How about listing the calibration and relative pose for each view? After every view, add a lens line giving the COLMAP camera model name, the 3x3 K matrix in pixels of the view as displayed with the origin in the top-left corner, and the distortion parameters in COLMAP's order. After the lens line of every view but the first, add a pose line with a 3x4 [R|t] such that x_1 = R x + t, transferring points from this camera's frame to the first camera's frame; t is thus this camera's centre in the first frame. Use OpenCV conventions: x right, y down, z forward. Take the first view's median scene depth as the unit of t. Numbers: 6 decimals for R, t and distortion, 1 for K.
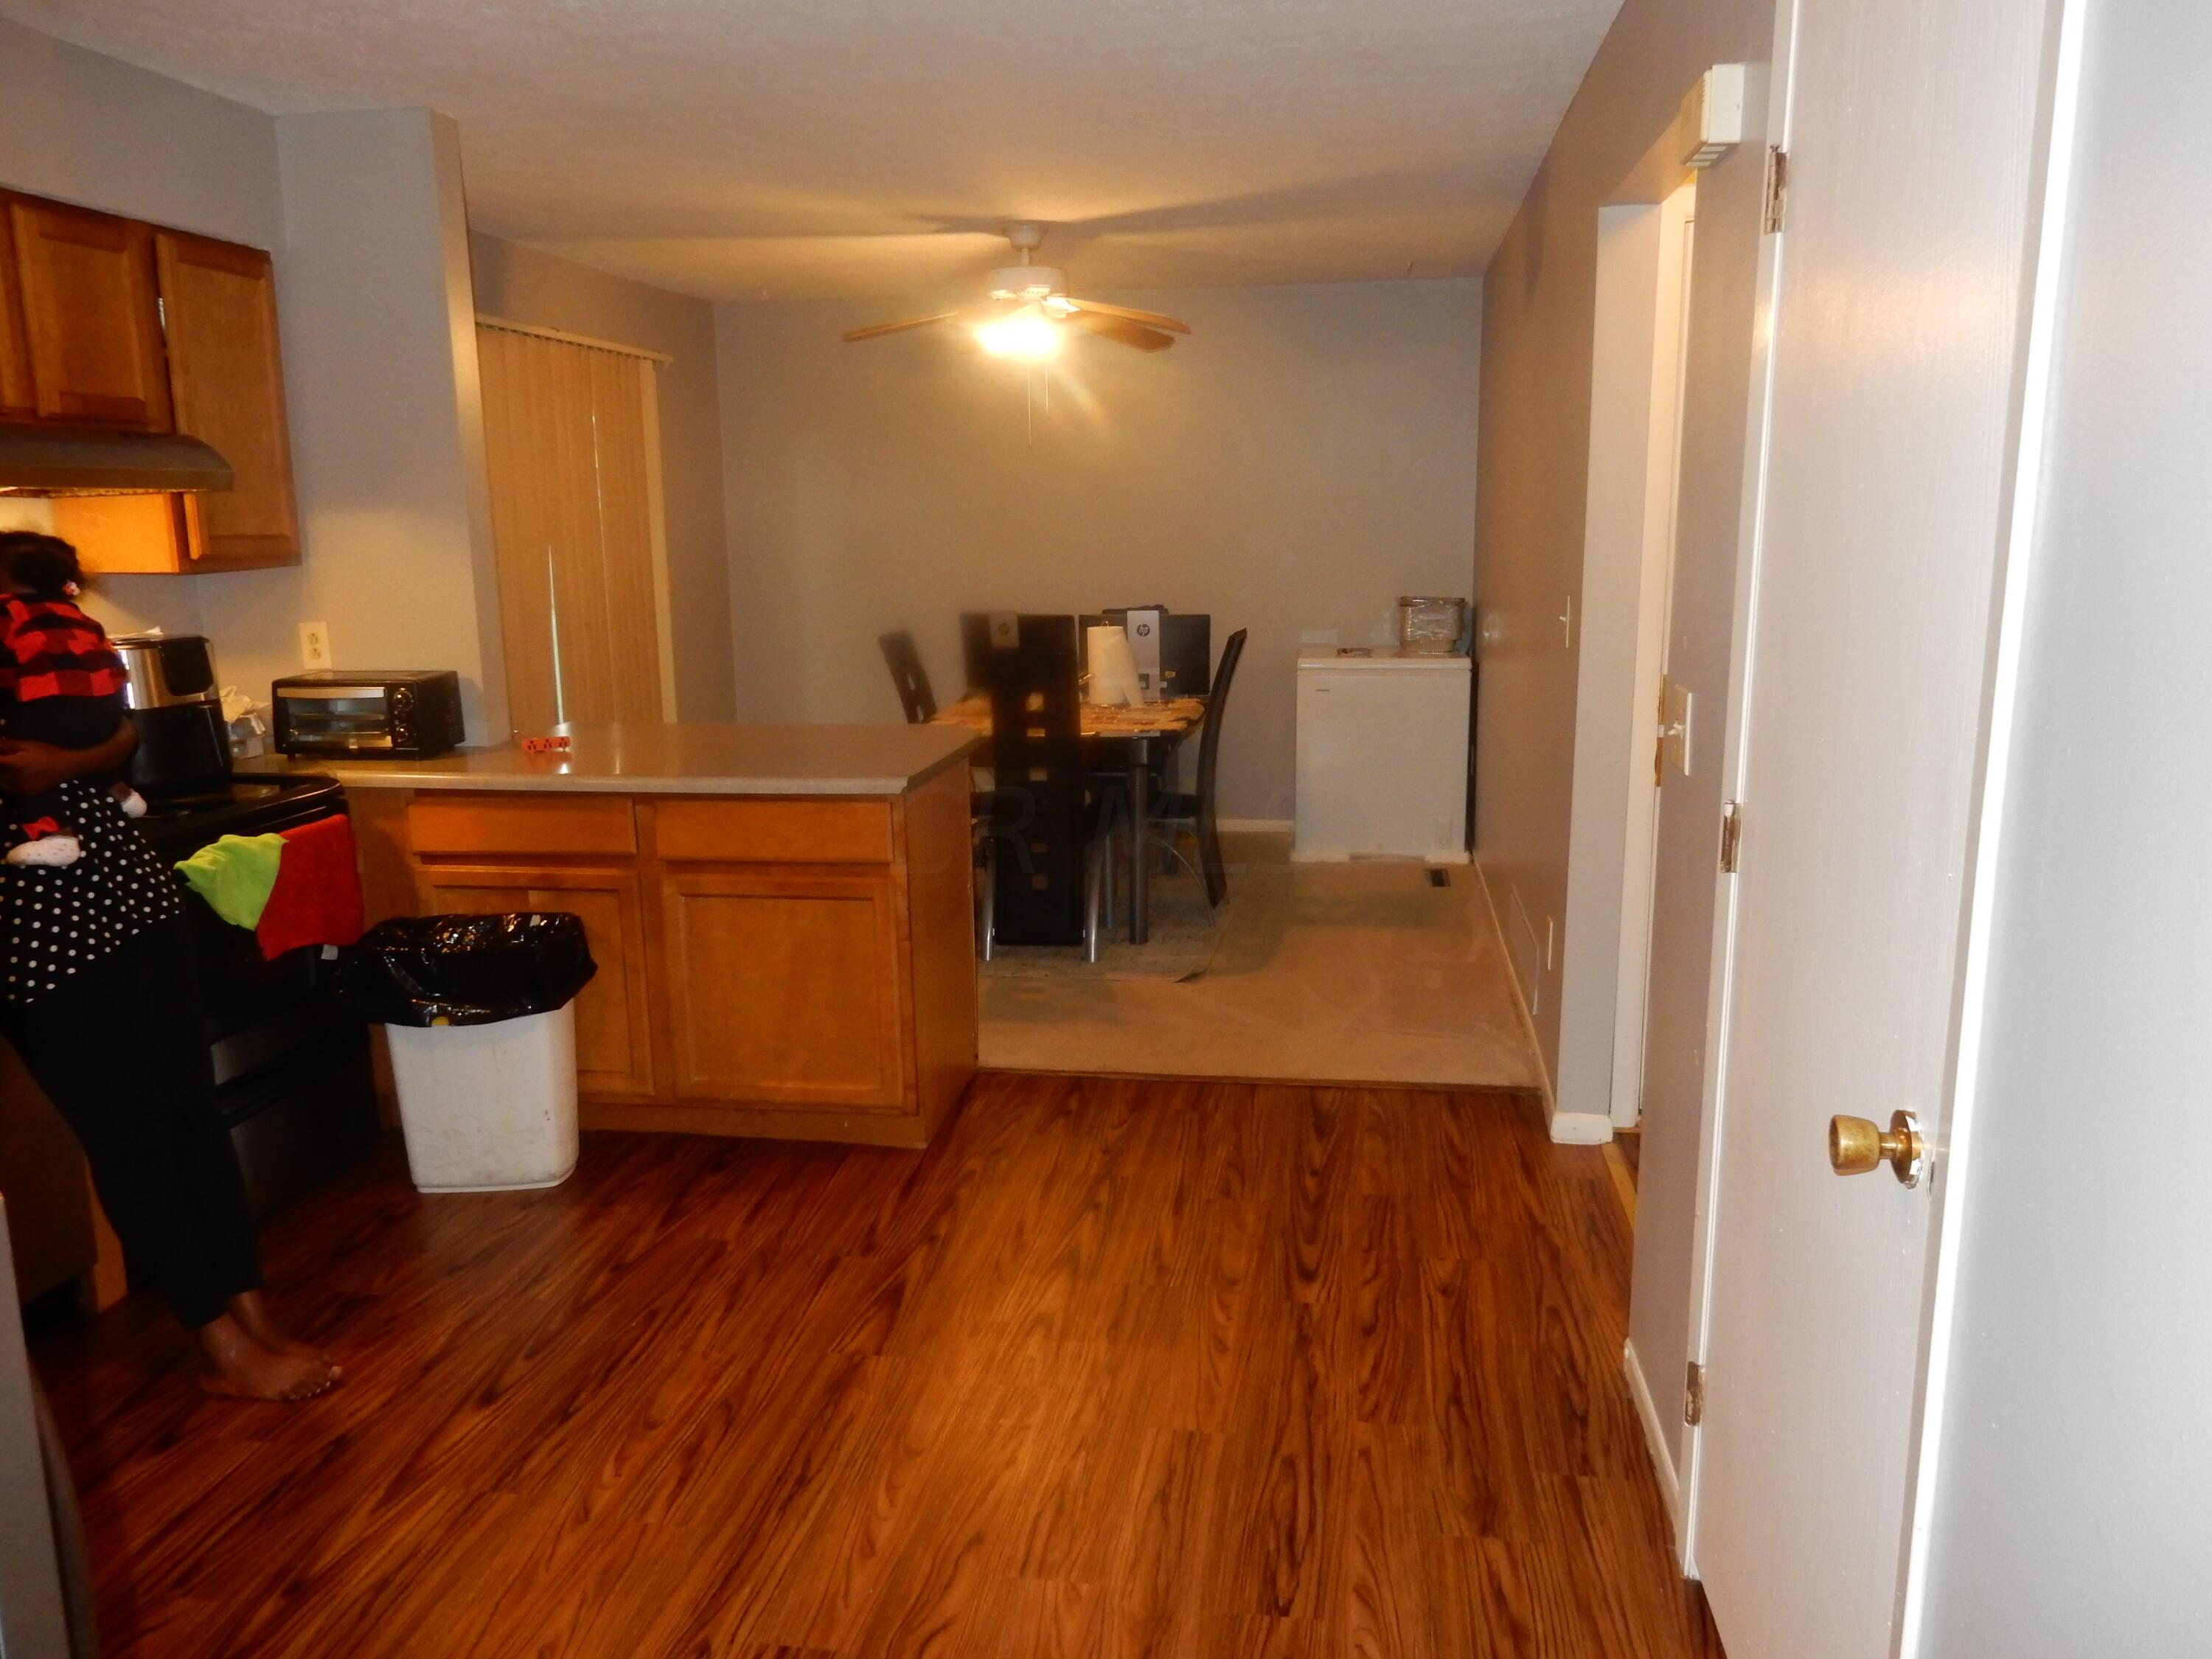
lens RADIAL K [[1623.2, 0, 1102.3], [0, 1623.2, 834.0], [0, 0, 1]] dist [0.002618, -0.000972]
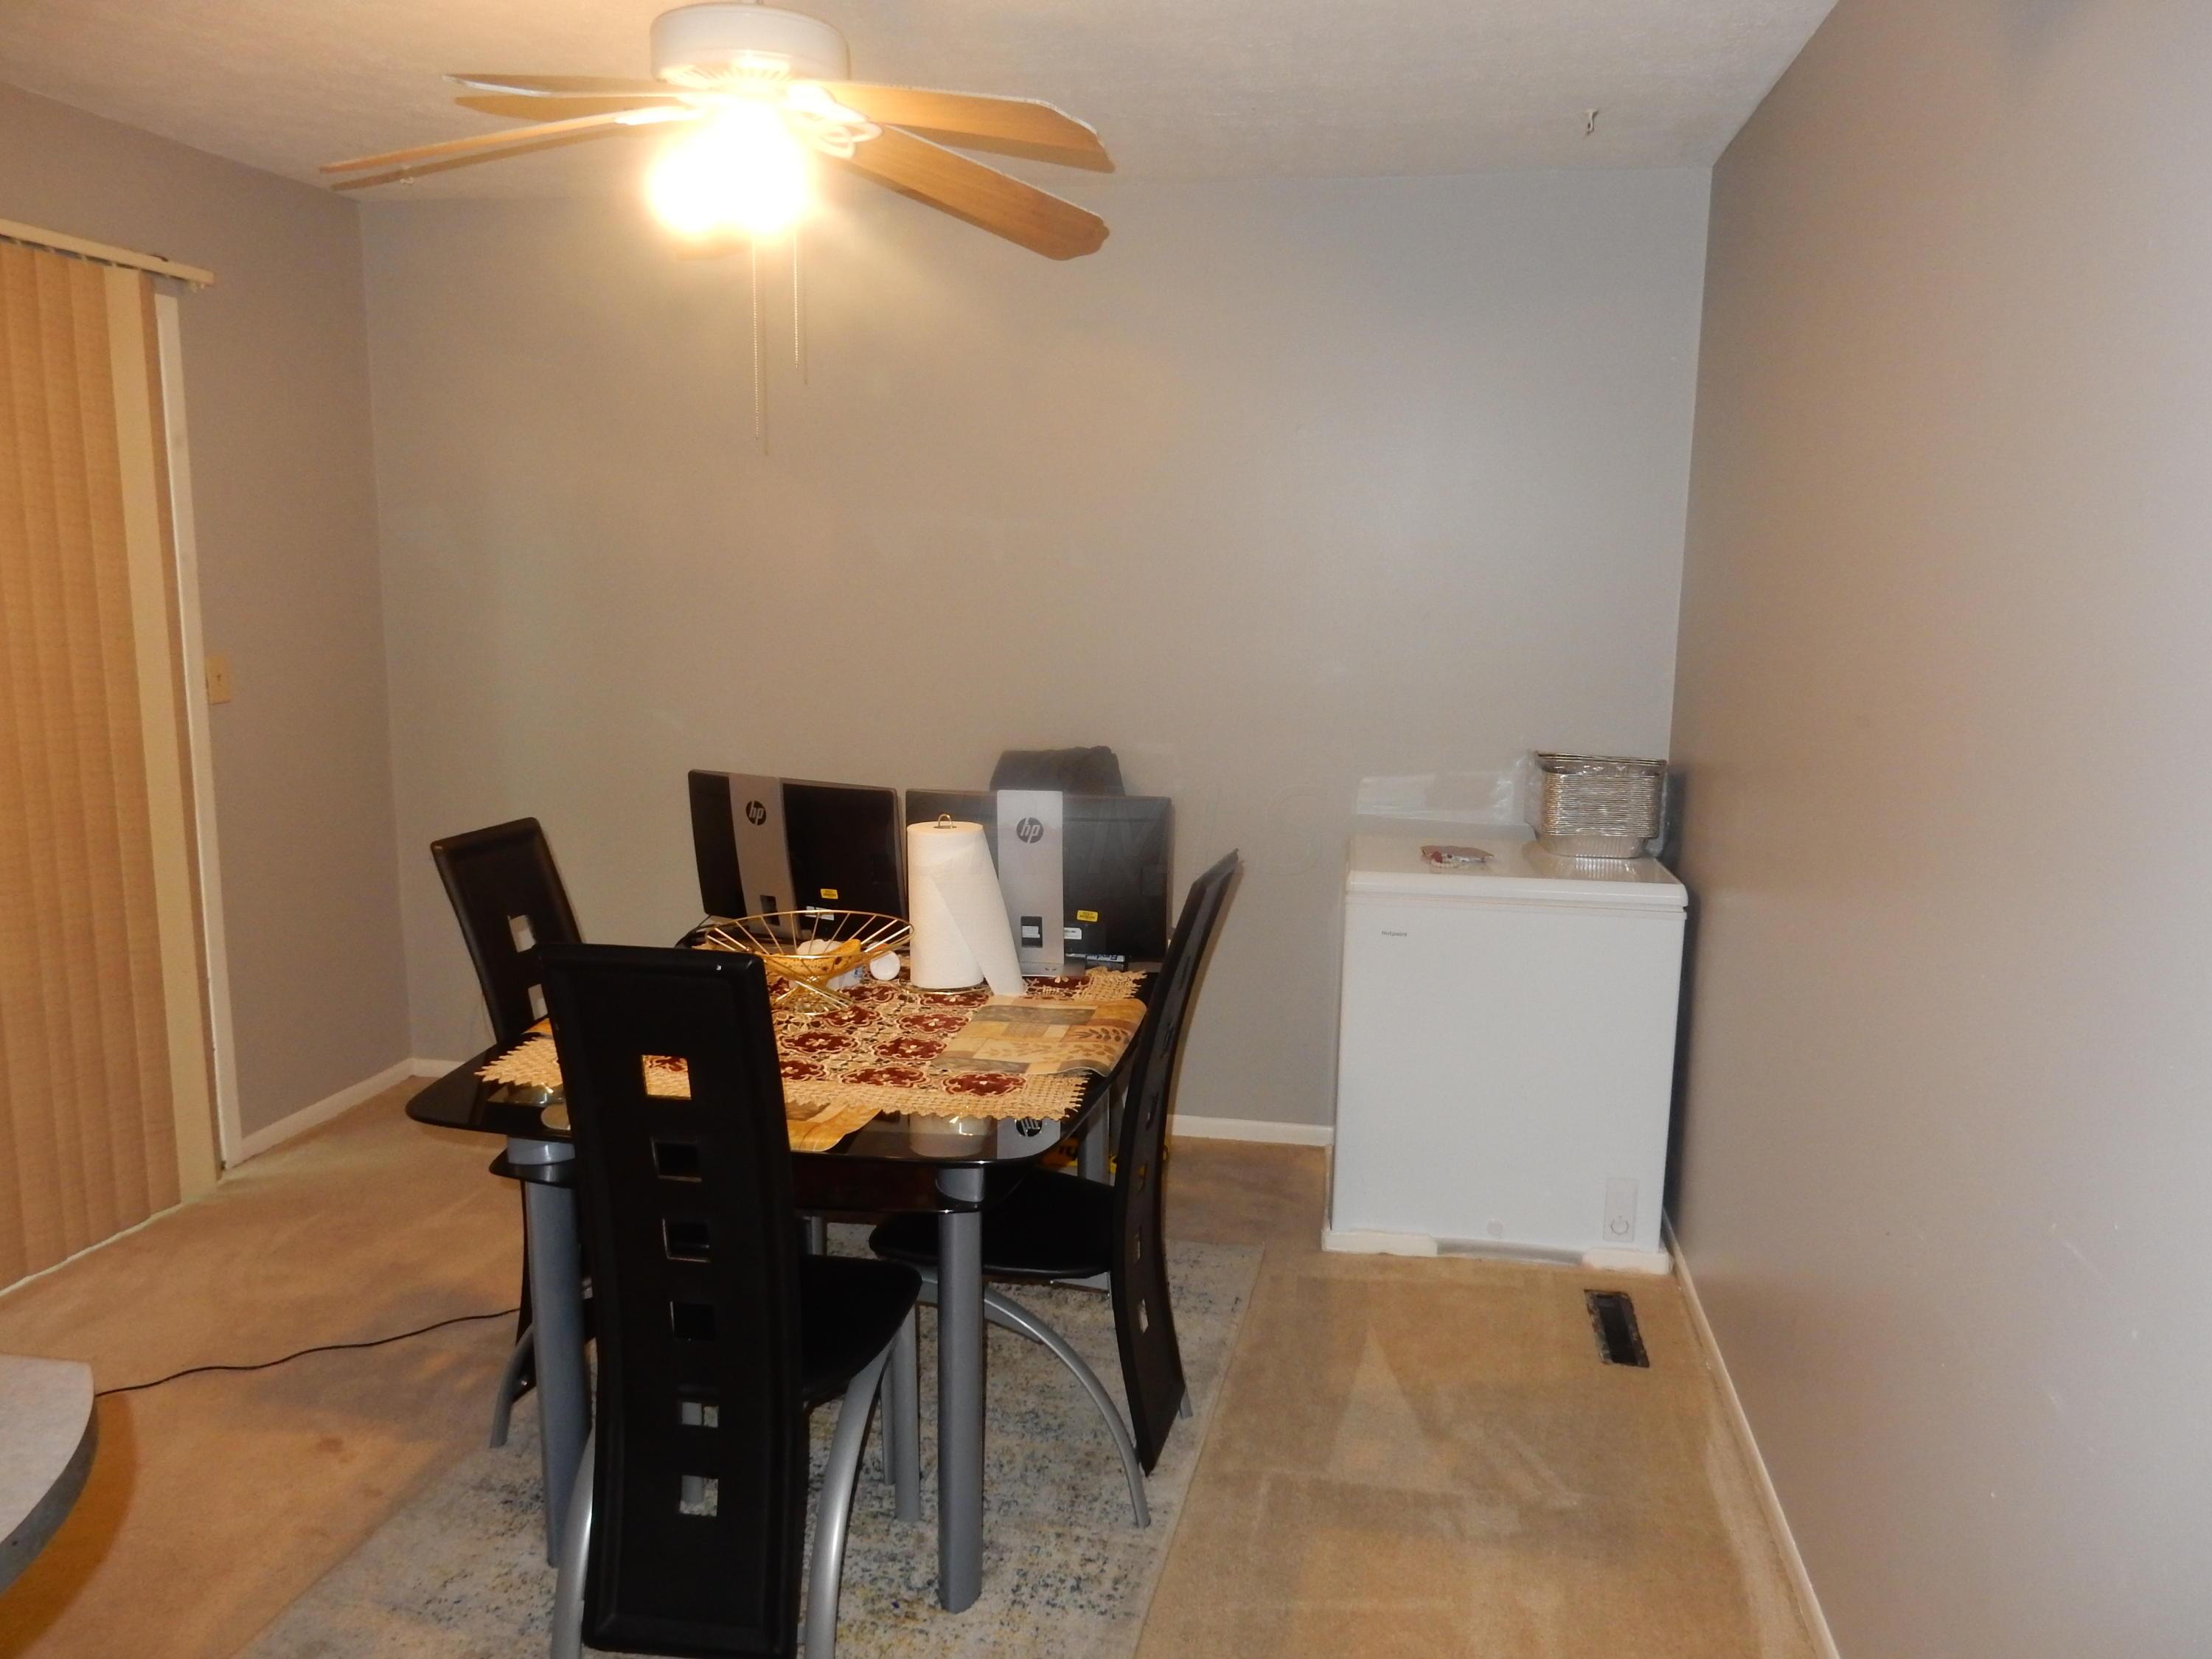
lens RADIAL K [[1623.2, 0, 1102.3], [0, 1623.2, 834.0], [0, 0, 1]] dist [0.002618, -0.000972]
pose [[0.999317, 0.030741, -0.020494, 0.053523], [-0.031254, 0.999193, -0.025226, -0.106753], [0.019702, 0.025849, 0.999472, 0.491137]]
